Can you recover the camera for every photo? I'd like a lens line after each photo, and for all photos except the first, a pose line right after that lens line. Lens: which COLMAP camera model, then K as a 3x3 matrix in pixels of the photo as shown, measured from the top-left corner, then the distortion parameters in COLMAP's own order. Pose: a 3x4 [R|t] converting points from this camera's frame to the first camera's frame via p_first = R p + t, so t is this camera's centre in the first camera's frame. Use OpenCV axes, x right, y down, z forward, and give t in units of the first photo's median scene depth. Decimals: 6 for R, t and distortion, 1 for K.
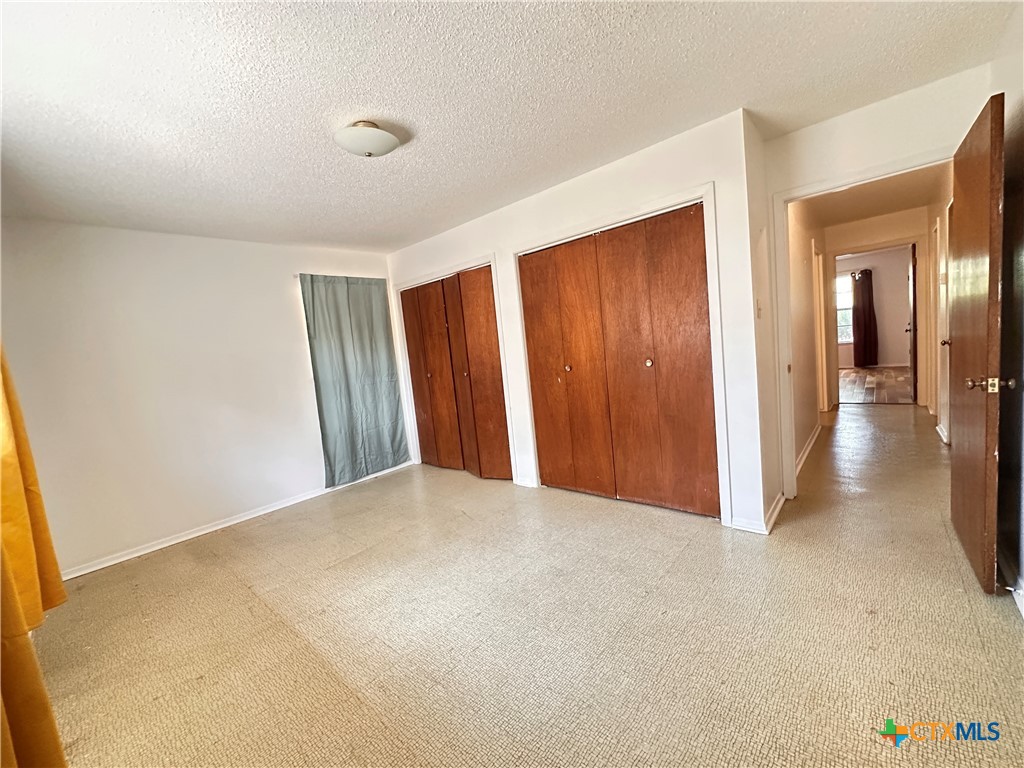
lens RADIAL K [[413.7, 0, 510.6], [0, 413.7, 380.5], [0, 0, 1]] dist [-0.004463, 0.001091]
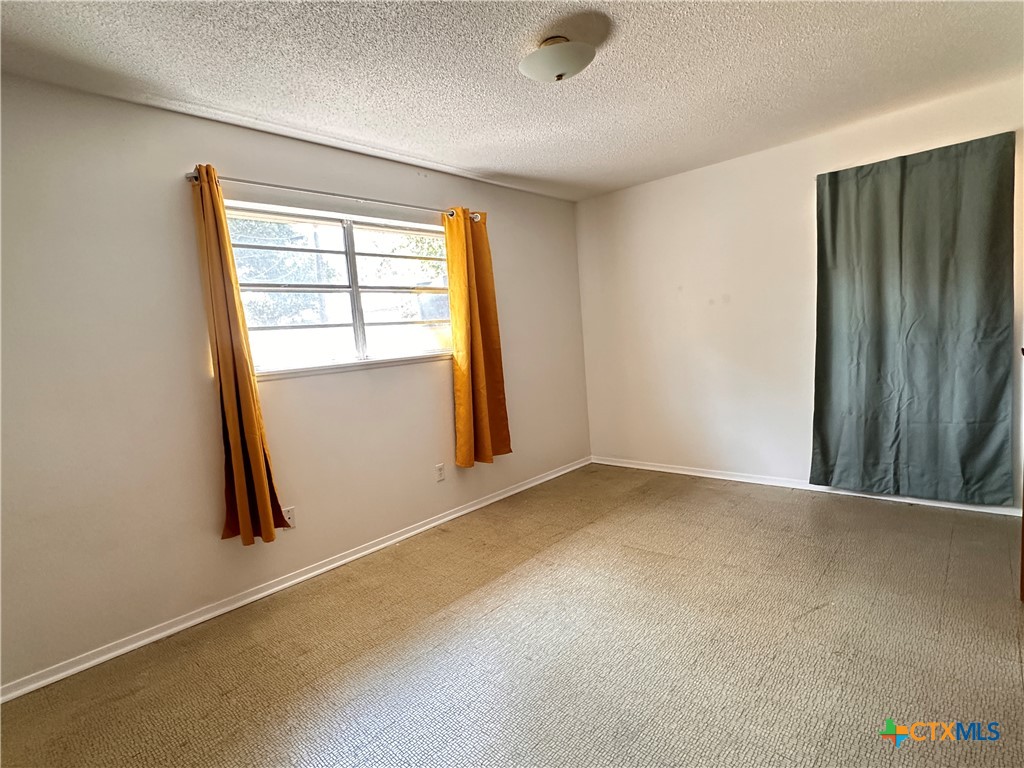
lens RADIAL K [[532.6, 0, 507.0], [0, 532.6, 379.1], [0, 0, 1]] dist [0.001305, 0.000140]
pose [[-0.003567, 0.186614, -0.982427, 1.986418], [-0.007427, 0.982401, 0.186636, -0.394051], [0.999966, 0.007962, -0.002118, 2.226203]]
